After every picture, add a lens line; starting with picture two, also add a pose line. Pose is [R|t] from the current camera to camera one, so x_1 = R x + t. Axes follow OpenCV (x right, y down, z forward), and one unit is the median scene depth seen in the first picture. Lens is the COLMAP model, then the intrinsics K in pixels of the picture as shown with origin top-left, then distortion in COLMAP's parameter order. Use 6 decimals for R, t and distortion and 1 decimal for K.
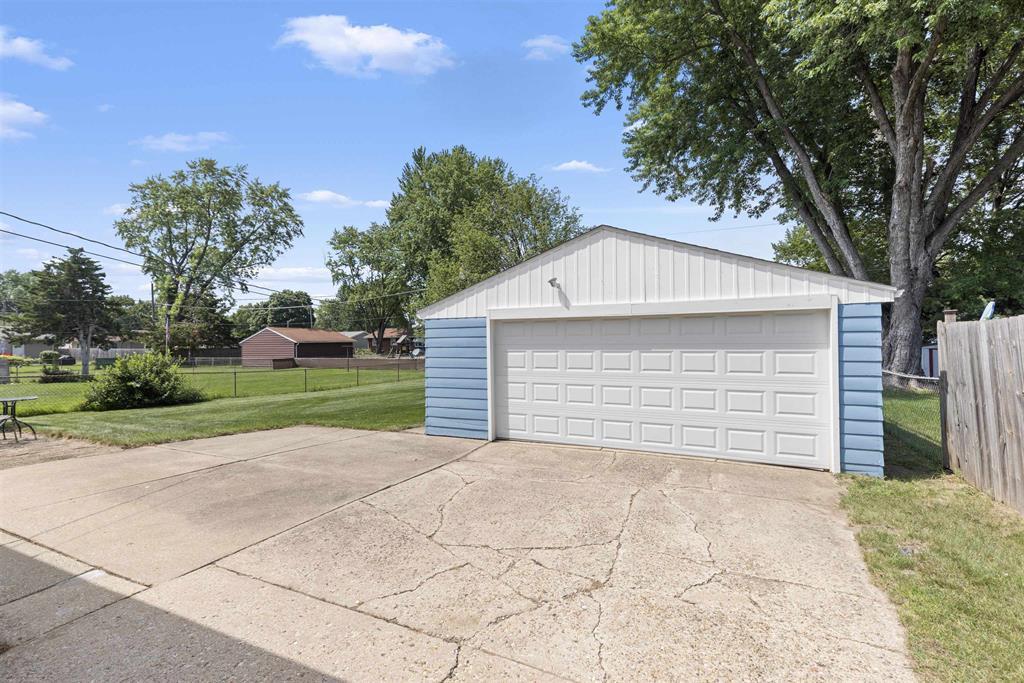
lens RADIAL K [[481.4, 0, 512.0], [0, 481.4, 341.5], [0, 0, 1]] dist [0.001325, 0.000269]
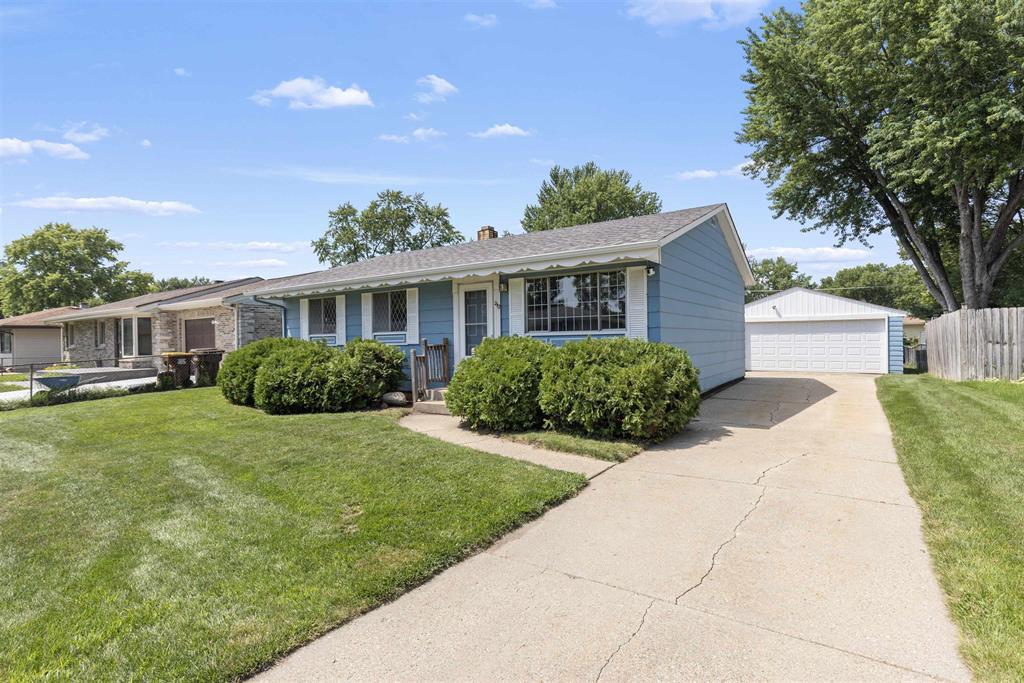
lens RADIAL K [[518.0, 0, 512.0], [0, 518.0, 341.5], [0, 0, 1]] dist [-0.001154, 0.000129]
pose [[0.987610, -0.002534, -0.156908, -0.214483], [0.003506, 0.999976, 0.005924, 0.009003], [0.156890, -0.006401, 0.987595, -0.485523]]
